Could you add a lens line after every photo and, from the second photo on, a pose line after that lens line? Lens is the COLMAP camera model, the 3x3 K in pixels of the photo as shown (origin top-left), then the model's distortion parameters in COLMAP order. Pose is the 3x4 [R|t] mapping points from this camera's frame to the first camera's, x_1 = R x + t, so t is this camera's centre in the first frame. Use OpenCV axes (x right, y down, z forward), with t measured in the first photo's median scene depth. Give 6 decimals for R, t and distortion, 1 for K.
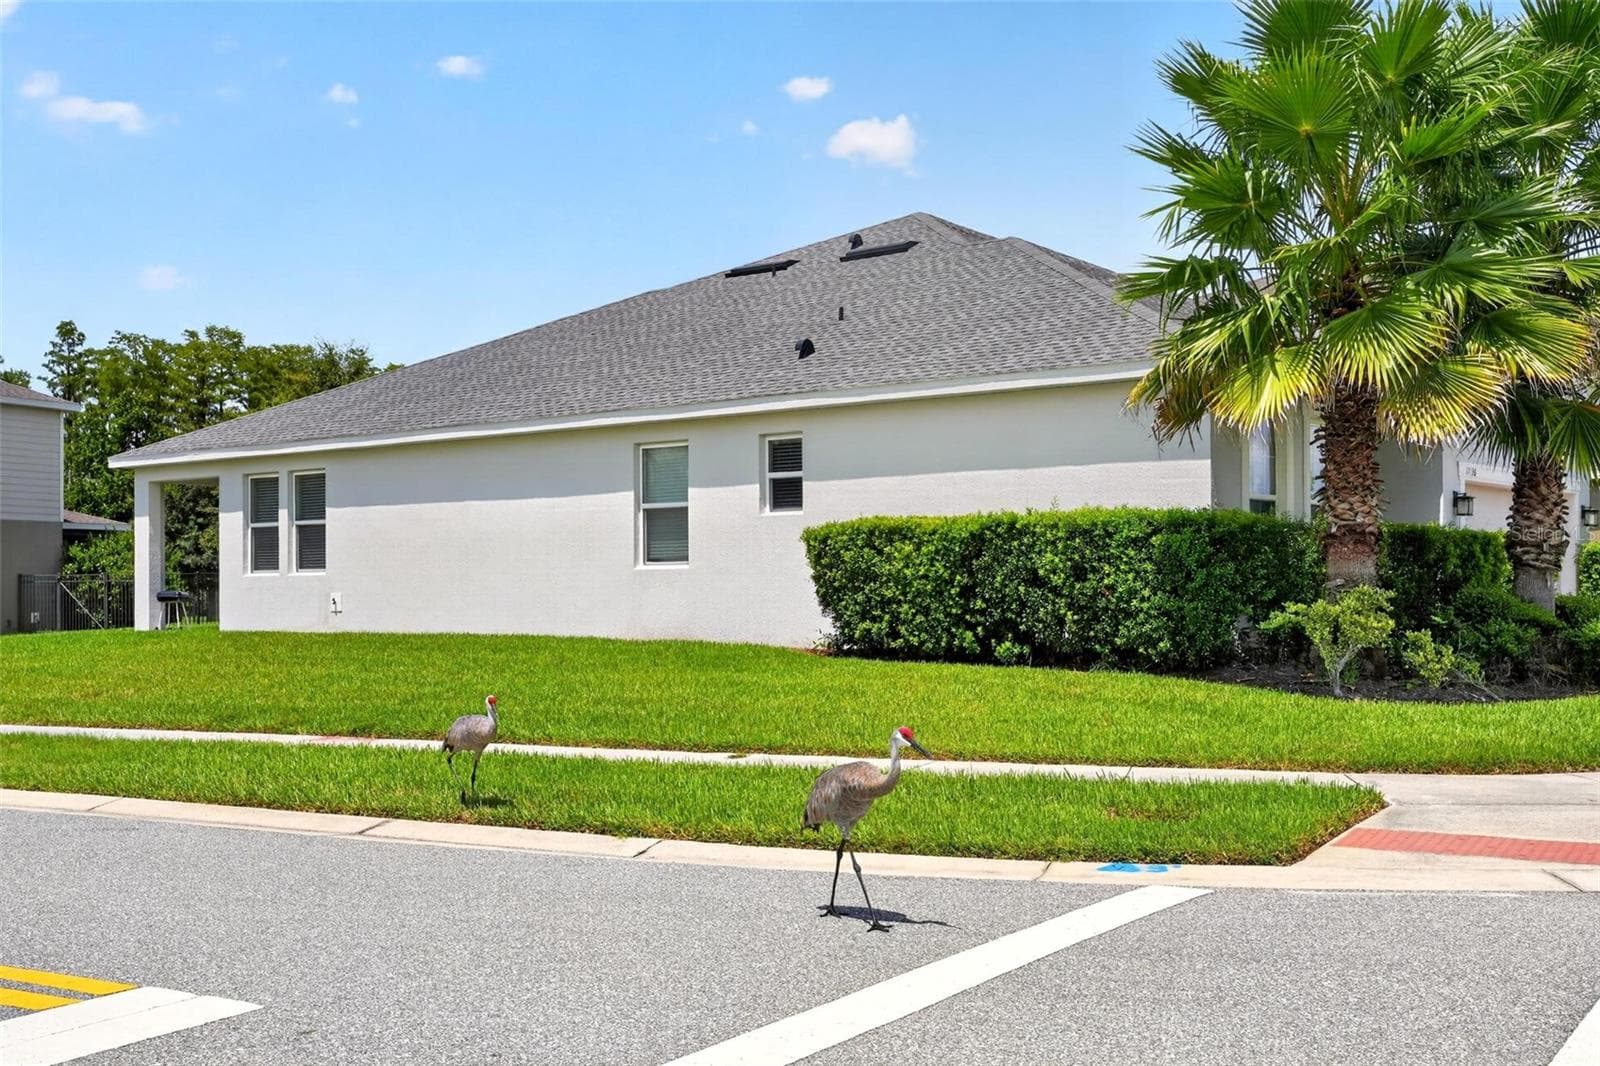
lens RADIAL K [[1794.8, 0, 800.1], [0, 1794.8, 587.3], [0, 0, 1]] dist [0.003016, 0.020611]
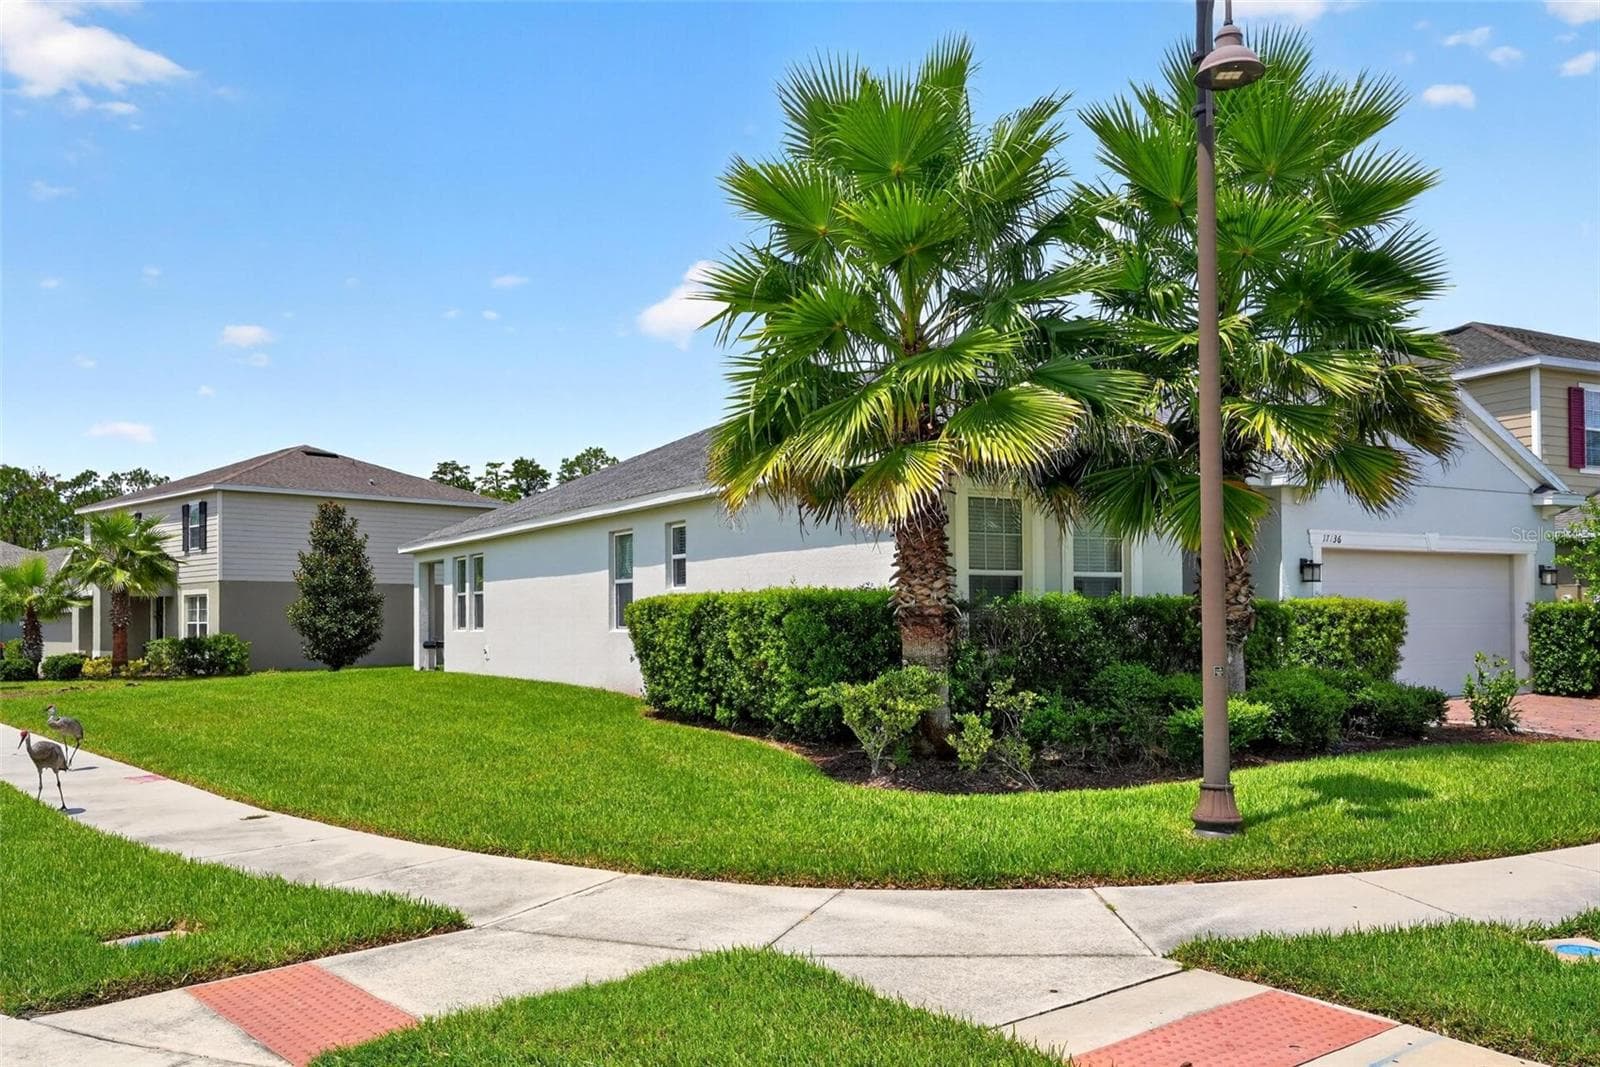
lens RADIAL K [[1294.7, 0, 799.7], [0, 1294.7, 604.3], [0, 0, 1]] dist [0.003726, -0.003650]
pose [[0.940687, -0.005983, -0.339224, 0.348281], [0.002675, 0.999944, -0.010217, -0.020275], [0.339266, 0.008704, 0.940650, 0.199391]]
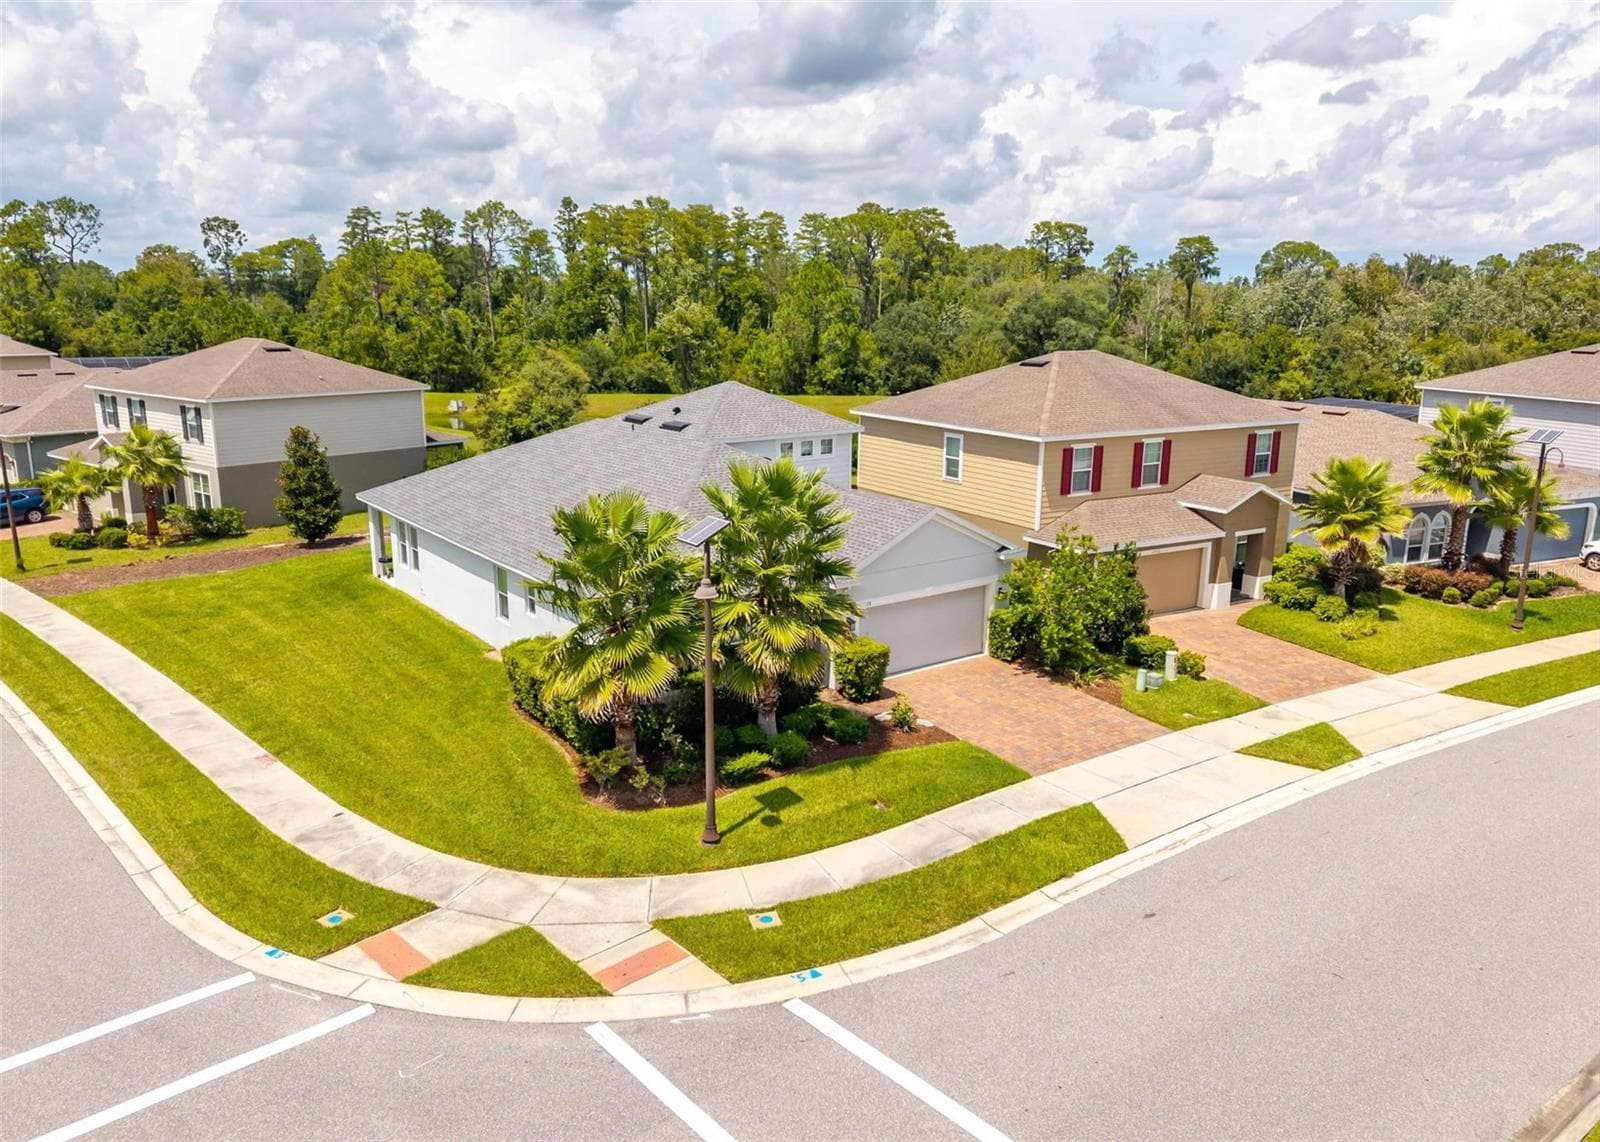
lens RADIAL K [[1134.1, 0, 796.9], [0, 1134.1, 598.1], [0, 0, 1]] dist [0.053785, -0.059758]
pose [[0.965900, 0.077946, -0.246903, 0.634601], [-0.012926, 0.966936, 0.254691, -0.411562], [0.258591, -0.242815, 0.934971, -0.229933]]
